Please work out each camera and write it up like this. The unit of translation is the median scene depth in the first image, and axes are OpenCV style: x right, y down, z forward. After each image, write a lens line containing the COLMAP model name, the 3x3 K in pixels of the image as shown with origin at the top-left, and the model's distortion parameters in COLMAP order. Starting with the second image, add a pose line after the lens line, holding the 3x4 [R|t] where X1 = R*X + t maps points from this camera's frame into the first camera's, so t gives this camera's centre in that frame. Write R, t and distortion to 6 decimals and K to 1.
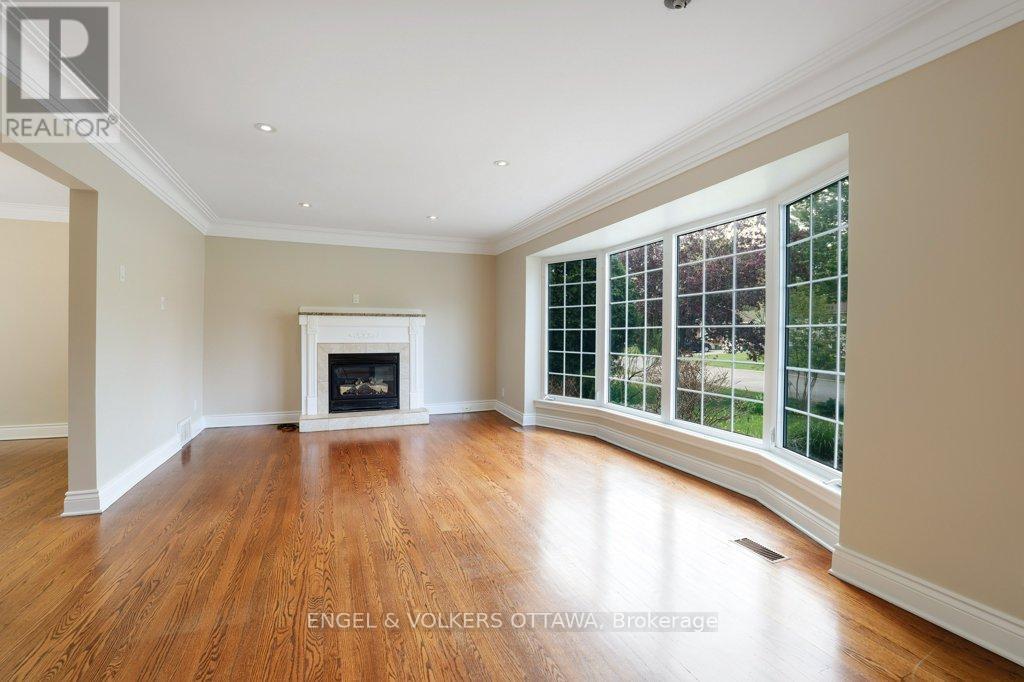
lens RADIAL K [[460.0, 0, 504.1], [0, 460.0, 343.8], [0, 0, 1]] dist [-0.038399, 0.001361]
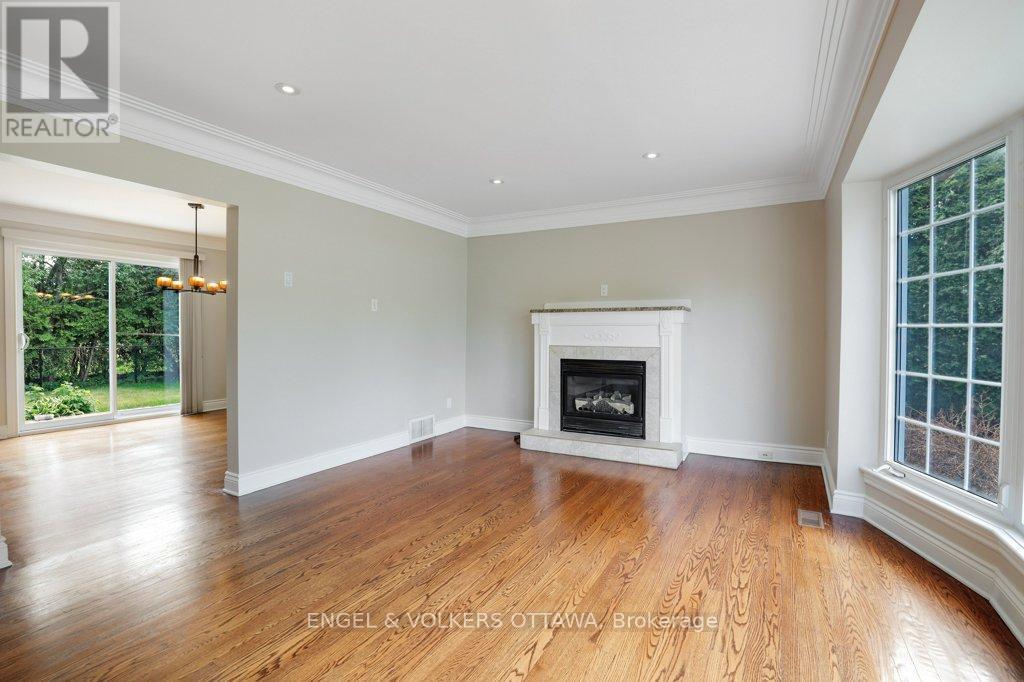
lens RADIAL K [[460.0, 0, 514.4], [0, 460.0, 340.1], [0, 0, 1]] dist [-0.038399, 0.001361]
pose [[0.644523, 0.009613, -0.764525, 0.185605], [-0.016280, 0.999867, -0.001152, -0.008923], [0.764412, 0.013189, 0.644594, 0.377296]]
